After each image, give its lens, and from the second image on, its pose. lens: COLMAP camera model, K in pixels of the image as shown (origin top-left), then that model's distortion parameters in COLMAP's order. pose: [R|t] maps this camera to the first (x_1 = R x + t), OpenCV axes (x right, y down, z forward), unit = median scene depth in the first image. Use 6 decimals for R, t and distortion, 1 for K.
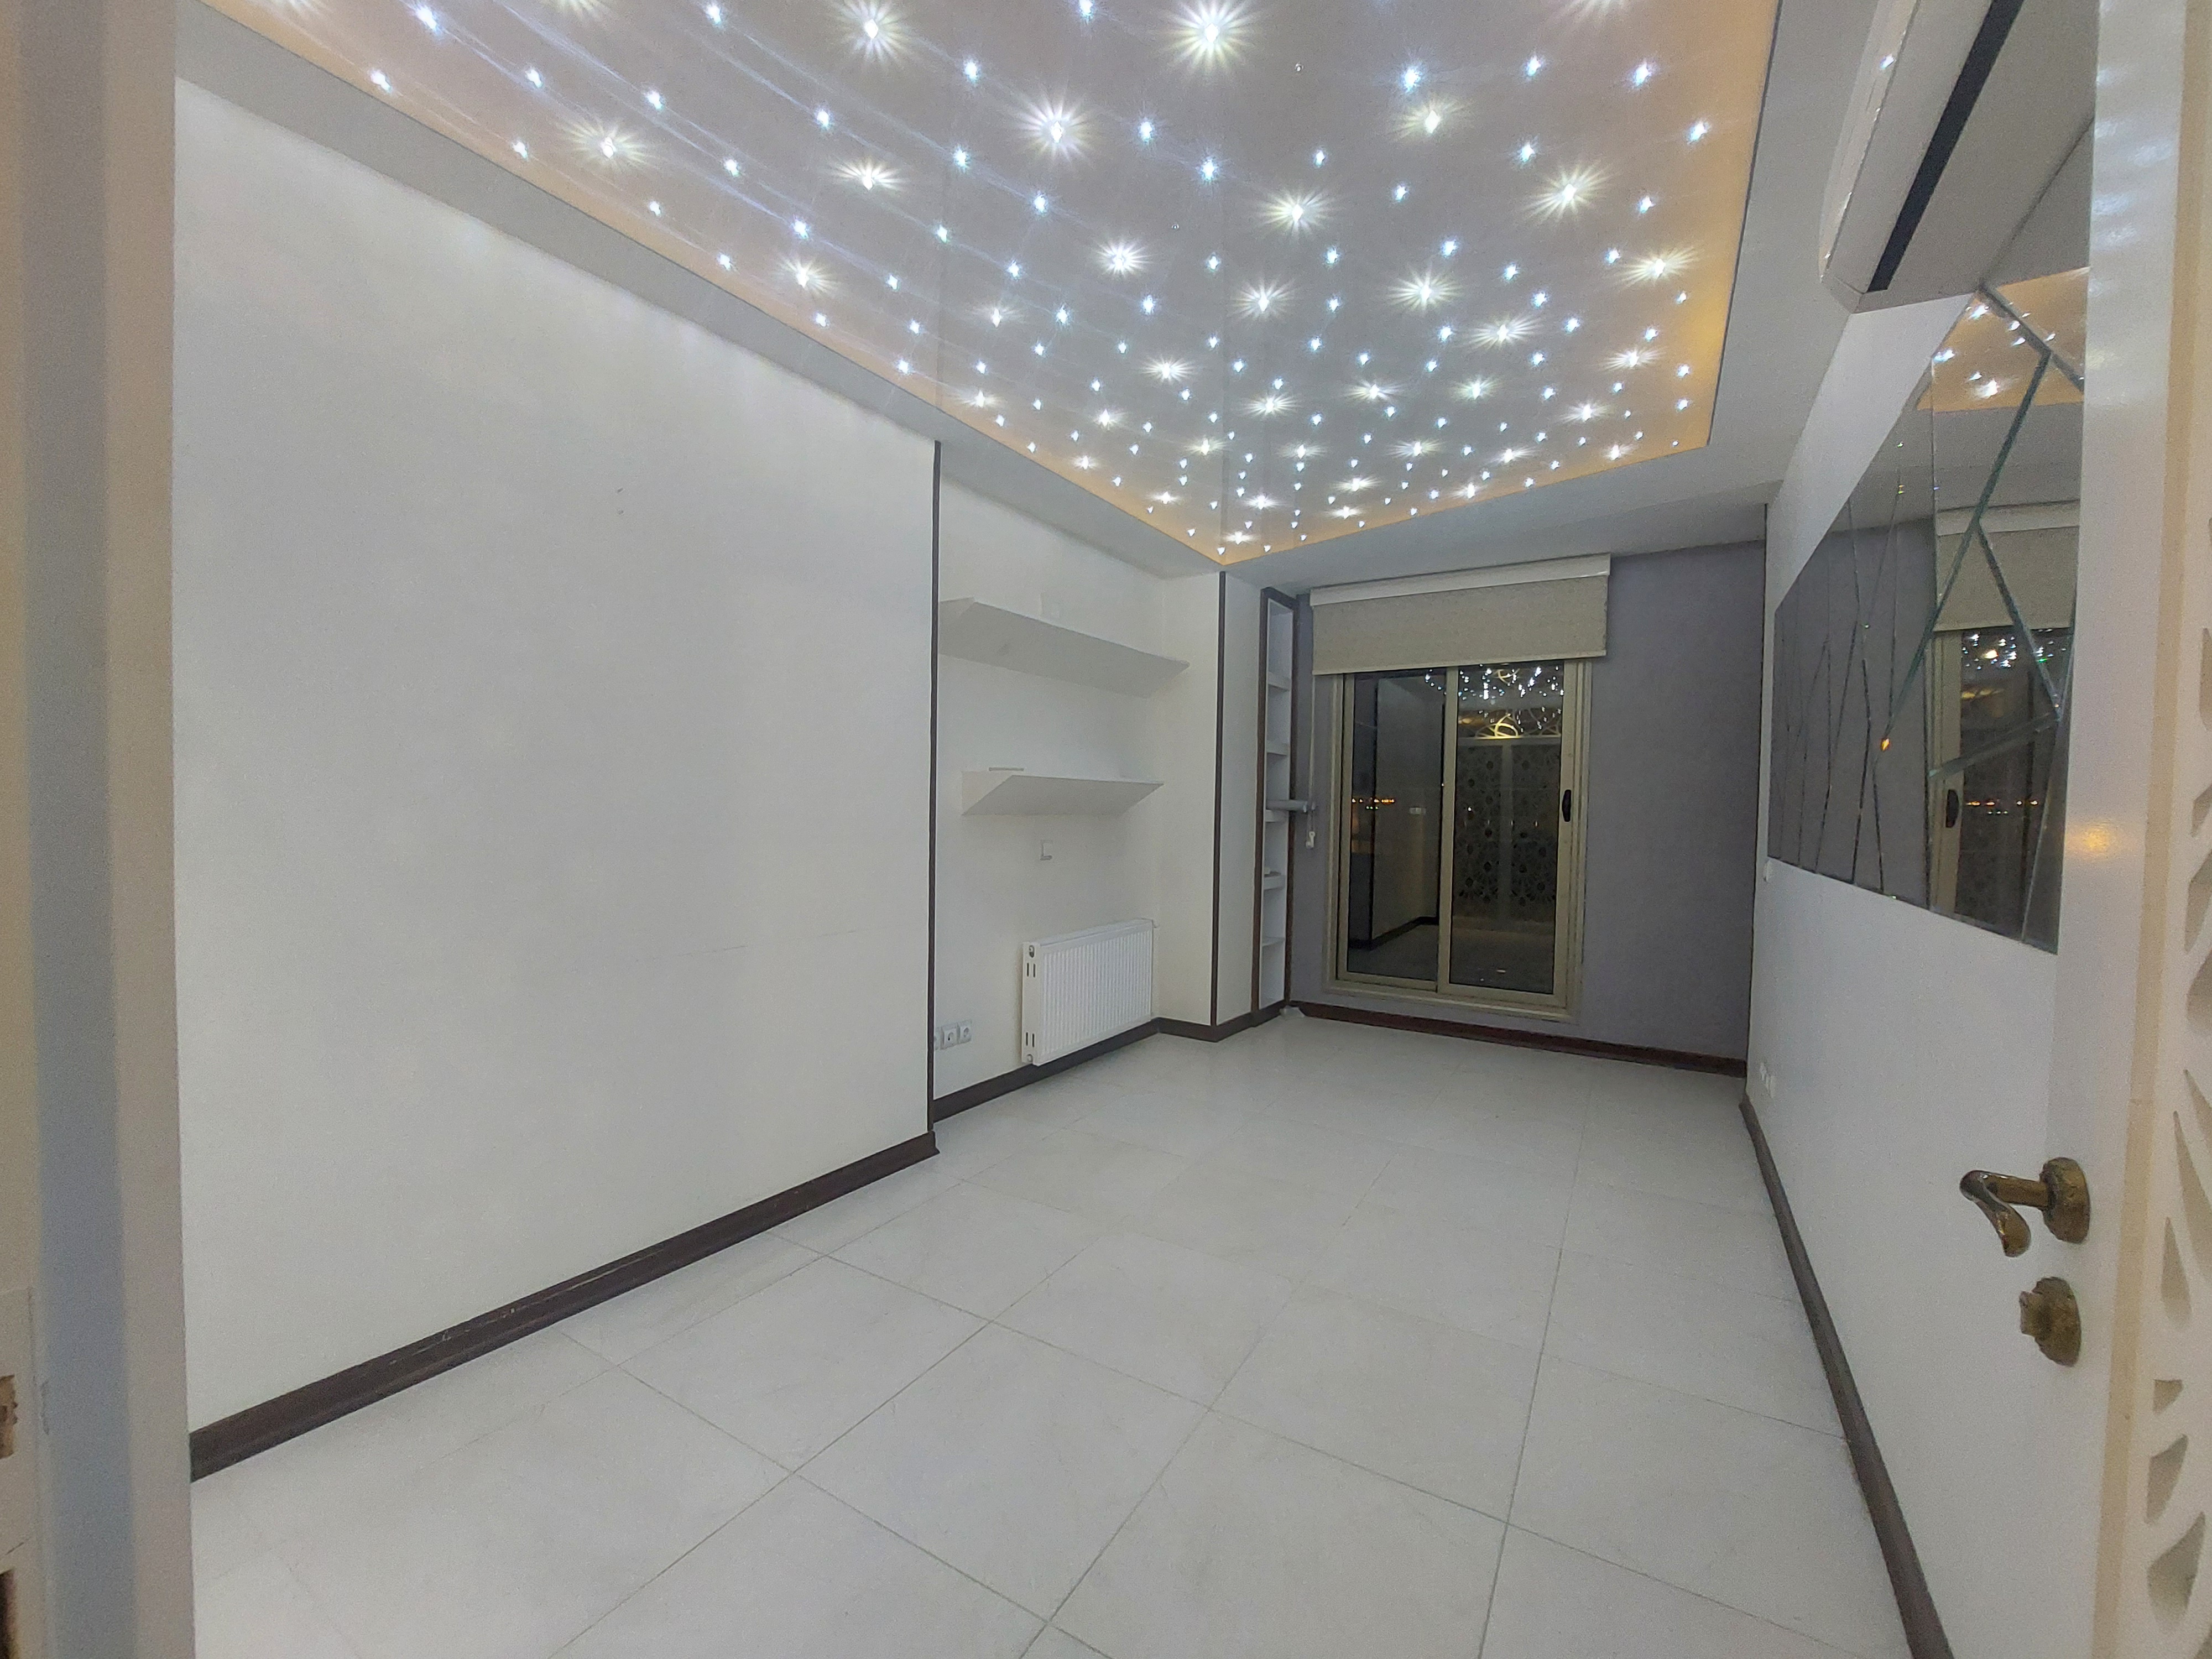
lens RADIAL K [[878.1, 0, 1123.5], [0, 878.1, 837.0], [0, 0, 1]] dist [-0.010532, 0.000083]
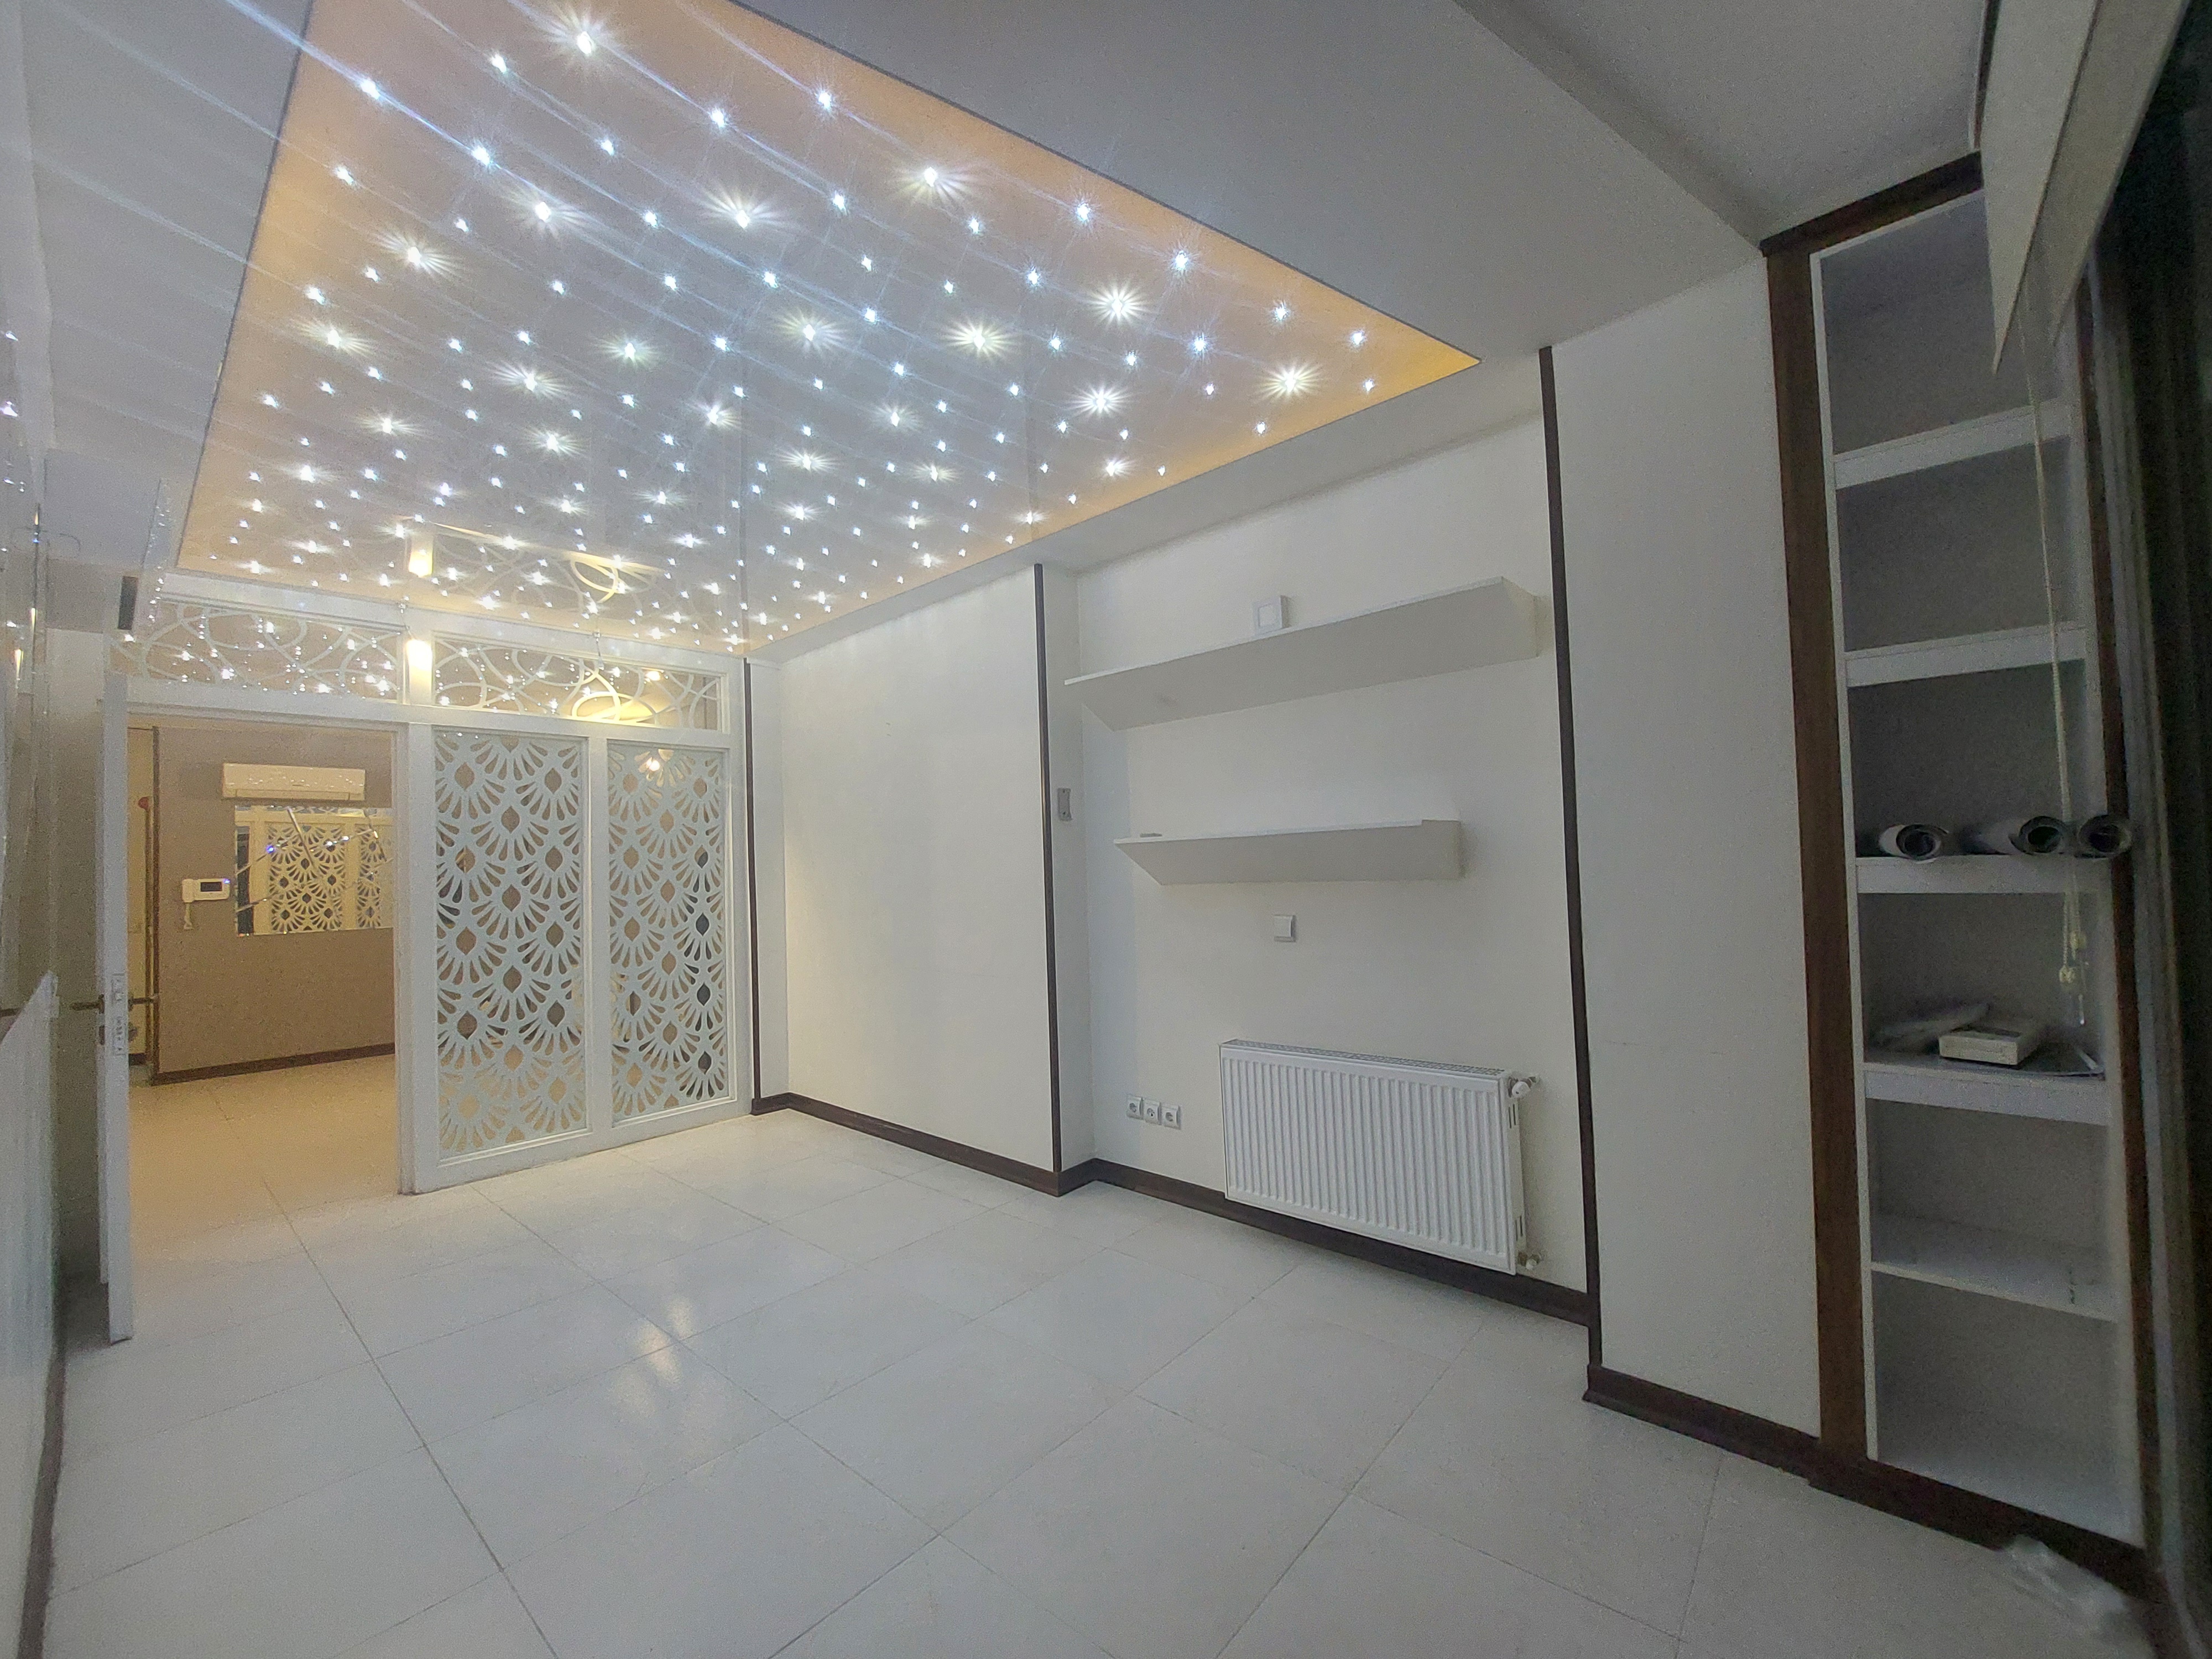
lens RADIAL K [[878.1, 0, 1123.5], [0, 878.1, 837.0], [0, 0, 1]] dist [-0.010532, 0.000083]
pose [[-0.159488, -0.045646, -0.986144, 0.941378], [-0.001689, 0.998942, -0.045965, -0.037766], [0.987198, -0.005665, -0.159396, 1.356065]]
